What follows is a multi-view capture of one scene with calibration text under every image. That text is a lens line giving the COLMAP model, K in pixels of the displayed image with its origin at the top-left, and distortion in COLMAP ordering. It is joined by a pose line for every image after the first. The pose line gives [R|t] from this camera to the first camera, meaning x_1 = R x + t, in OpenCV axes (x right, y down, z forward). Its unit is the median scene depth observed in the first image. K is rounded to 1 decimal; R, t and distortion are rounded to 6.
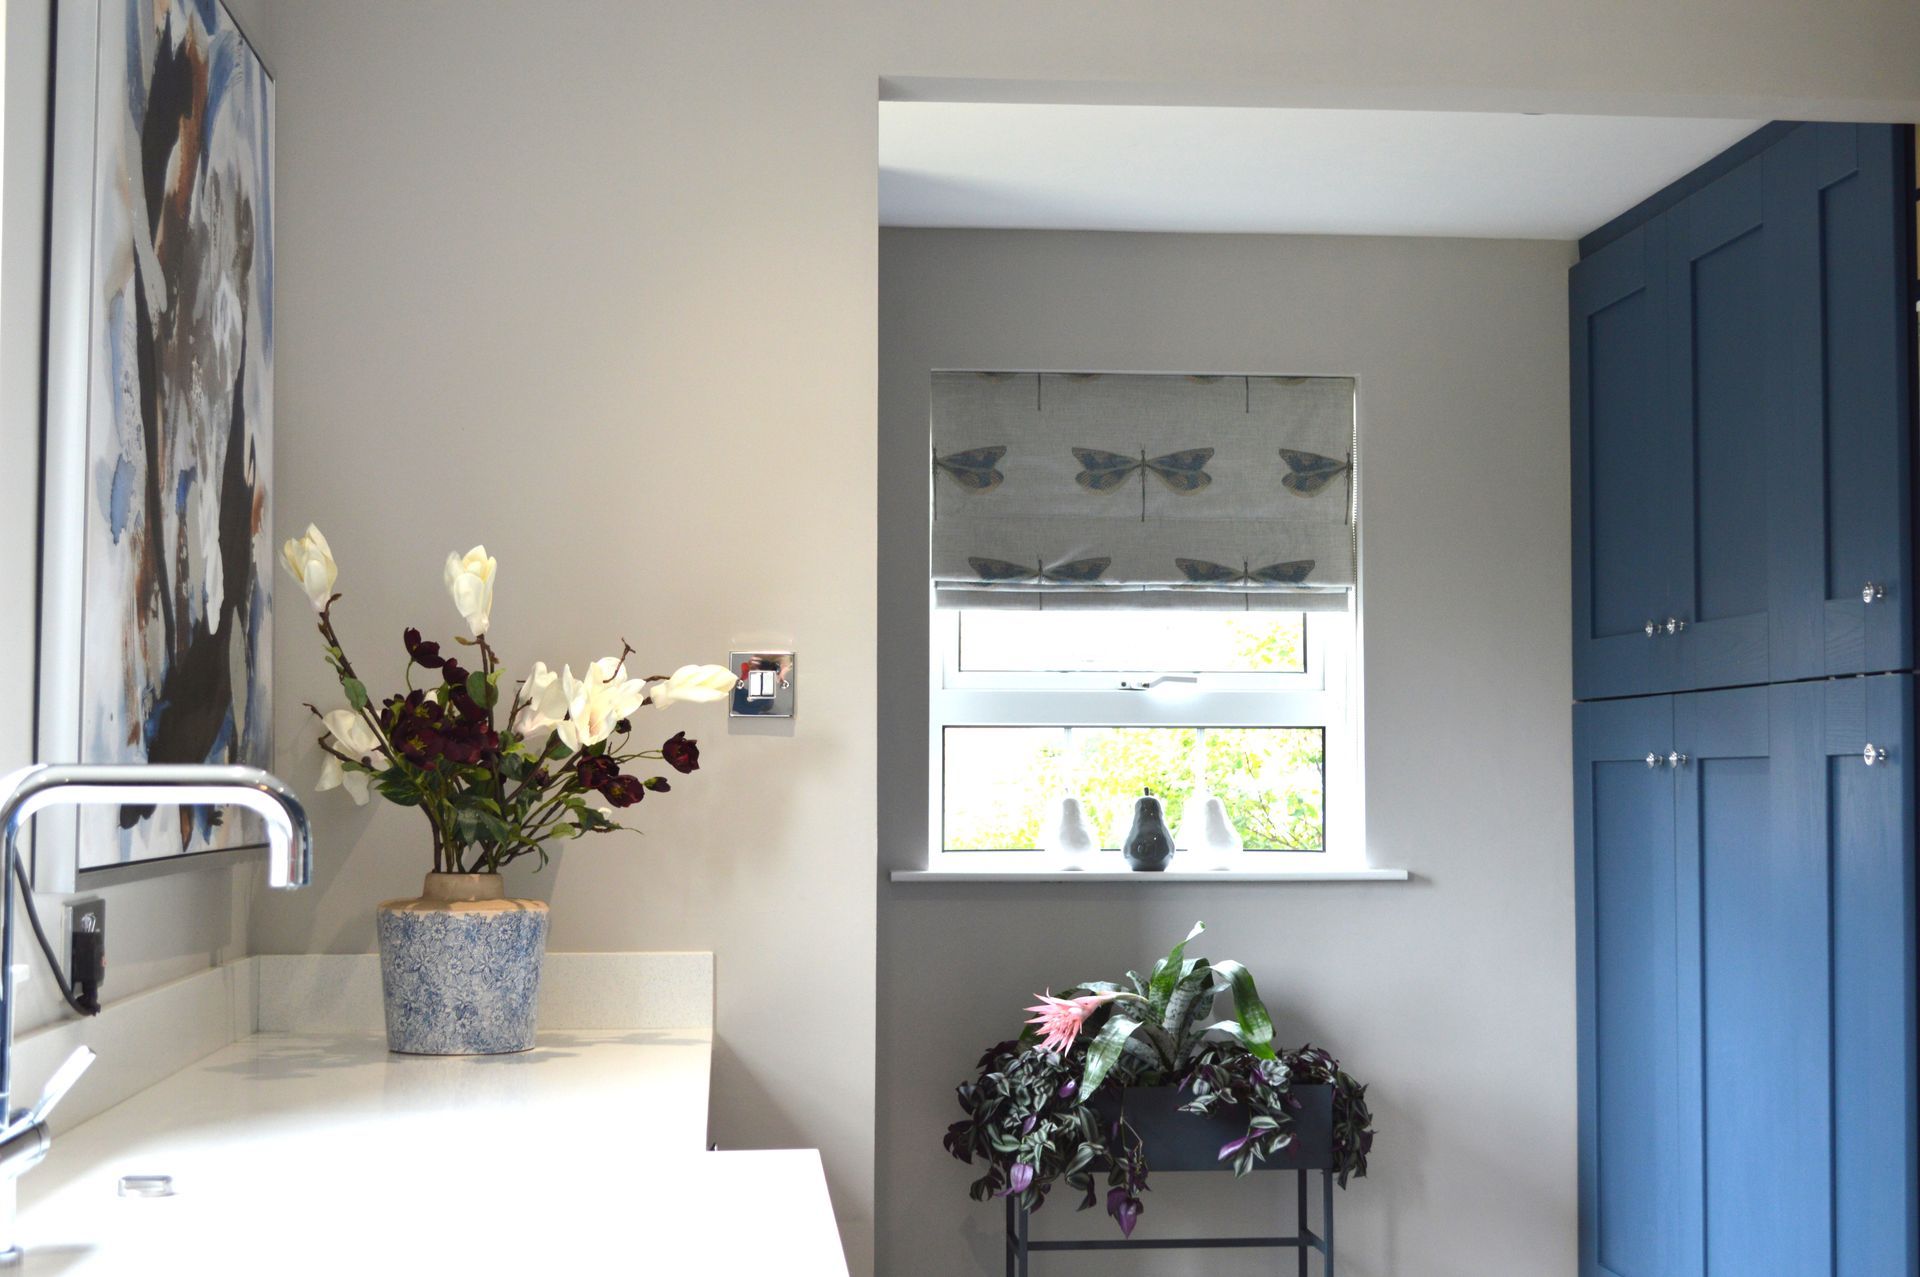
lens RADIAL K [[2717.2, 0, 960.0], [0, 2717.2, 638.5], [0, 0, 1]] dist [-0.034395, -0.060897]
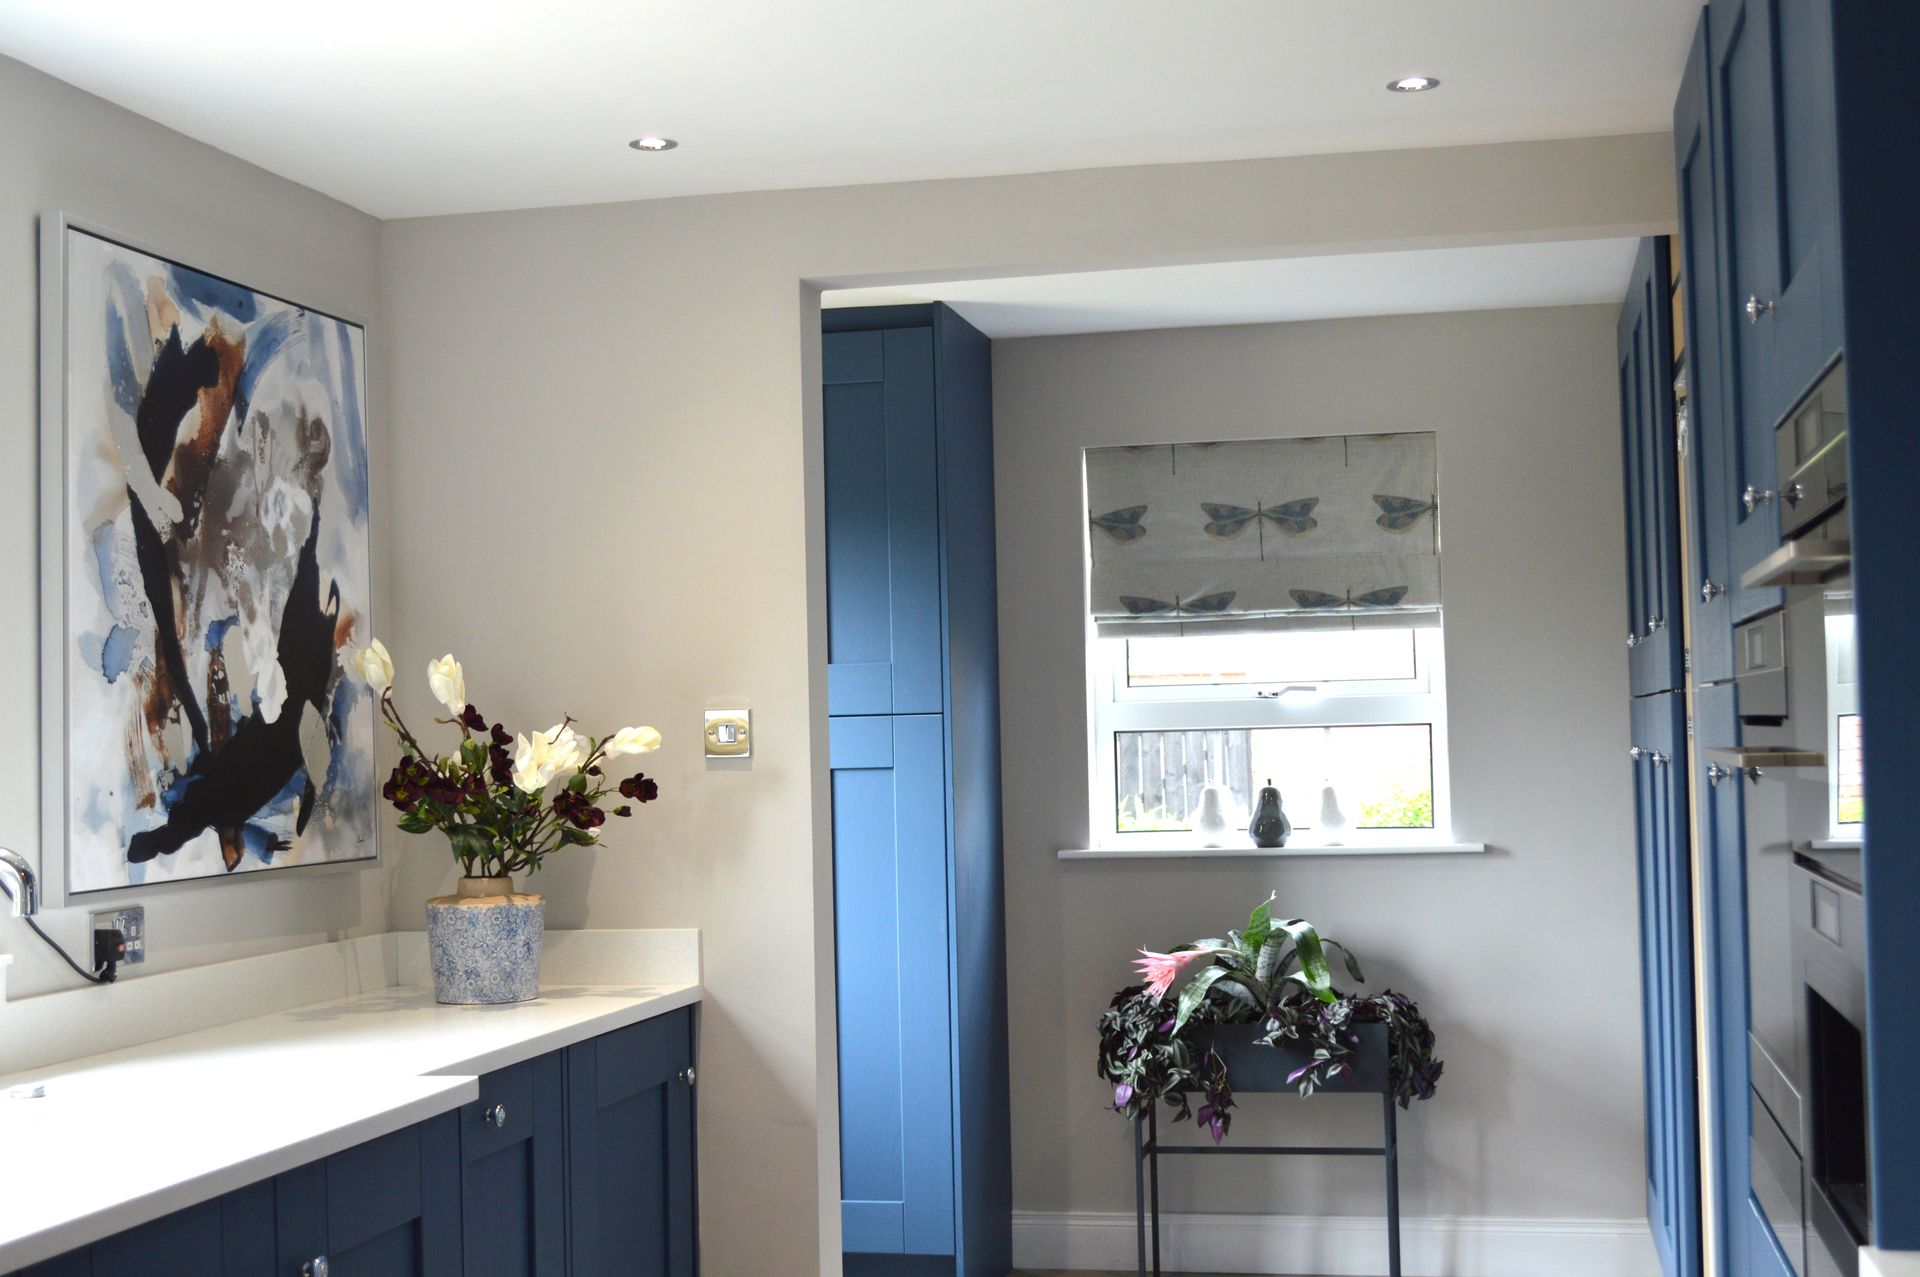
lens RADIAL K [[2456.0, 0, 960.0], [0, 2456.0, 638.5], [0, 0, 1]] dist [-0.061463, 0.016604]
pose [[0.953498, -0.036102, -0.299231, 0.295964], [0.041165, 0.999096, 0.010633, -0.028259], [0.298576, -0.022456, 0.954122, -0.103034]]
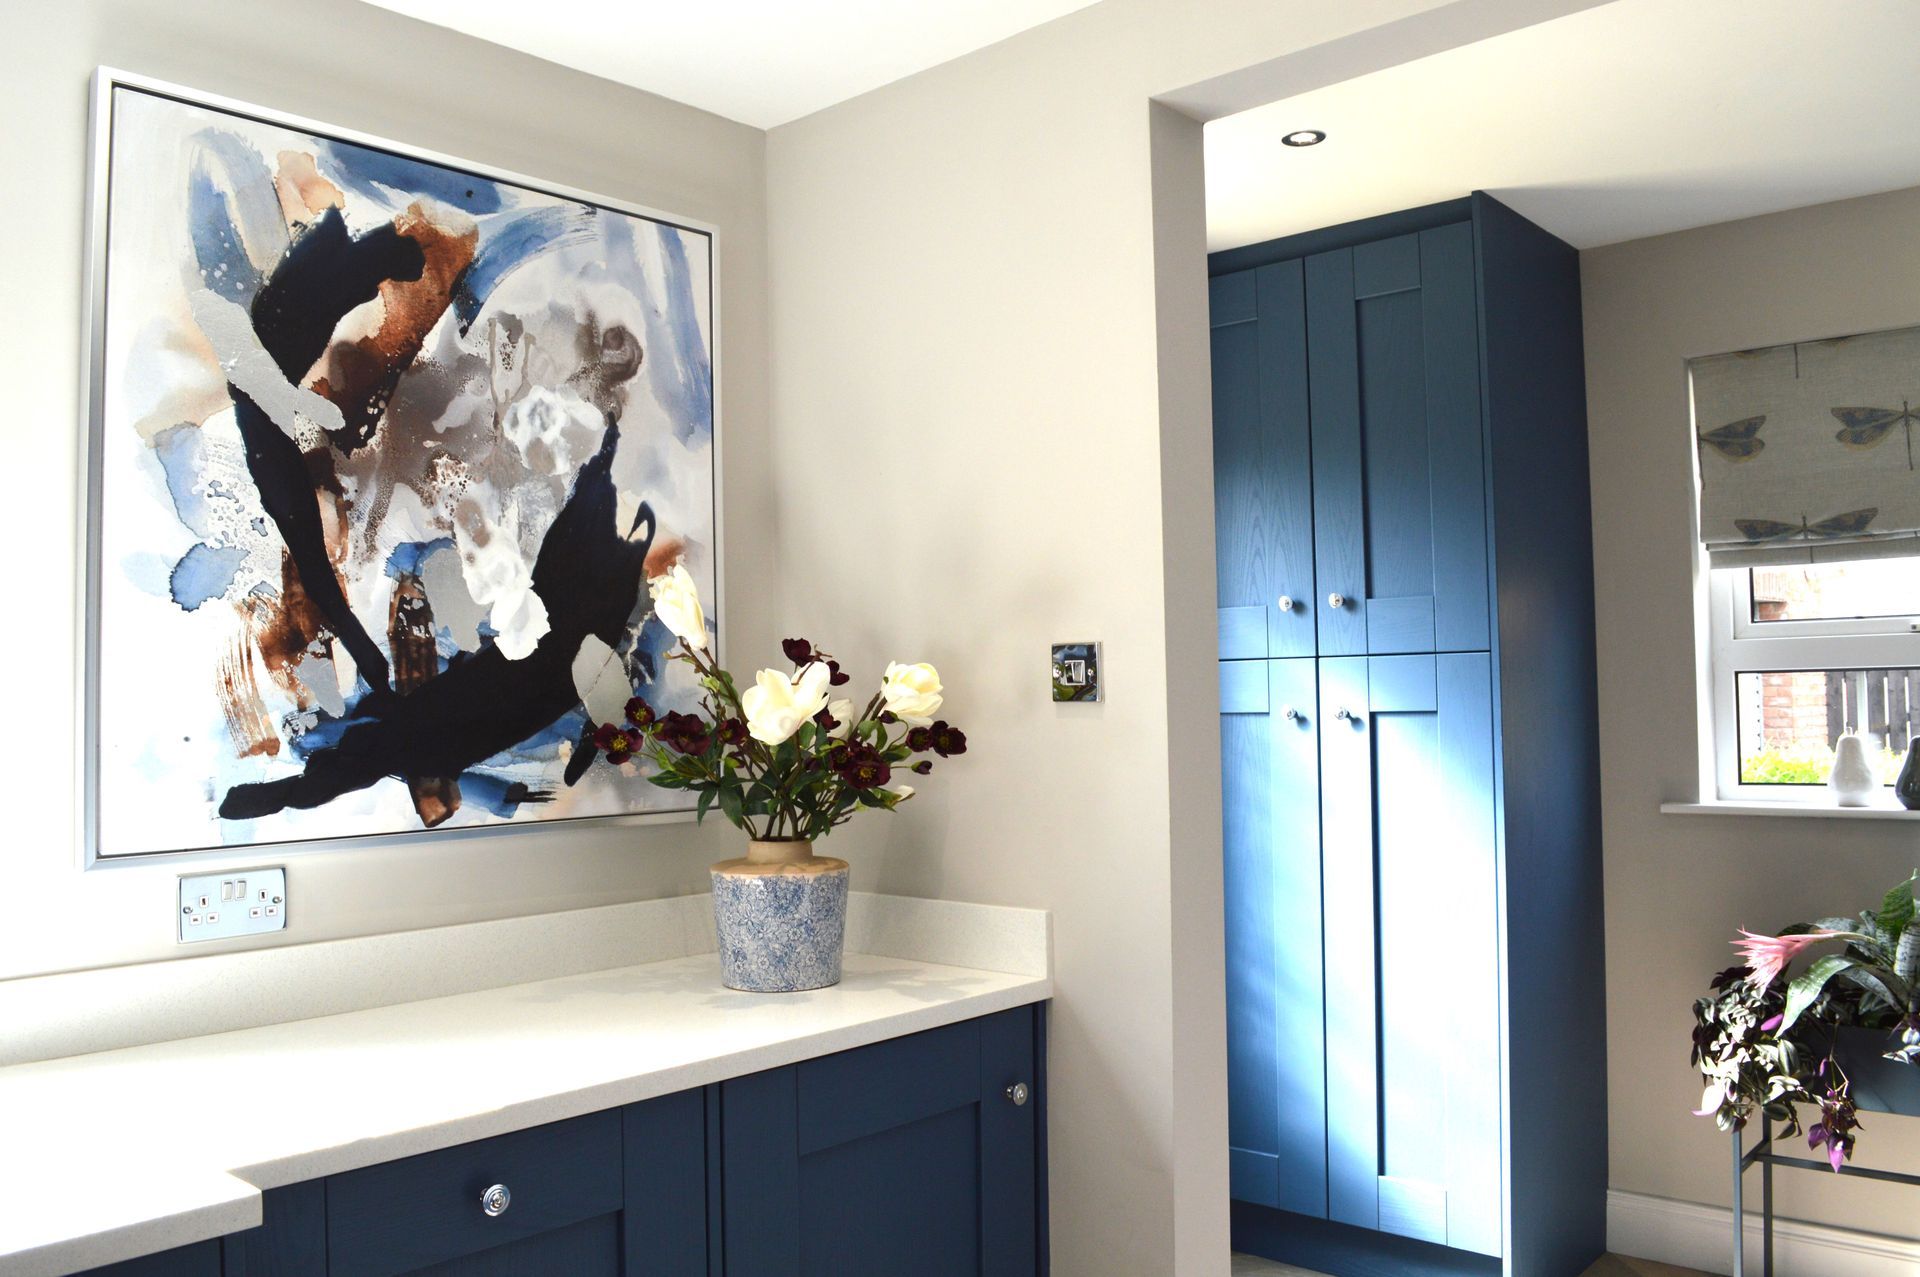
lens RADIAL K [[1508.4, 0, 960.0], [0, 1508.4, 638.5], [0, 0, 1]] dist [-0.102168, 0.032541]
pose [[0.678987, -0.042391, -0.732926, 0.247708], [0.058363, 0.998289, -0.003670, 0.002083], [0.731827, -0.040284, 0.680299, 0.397383]]
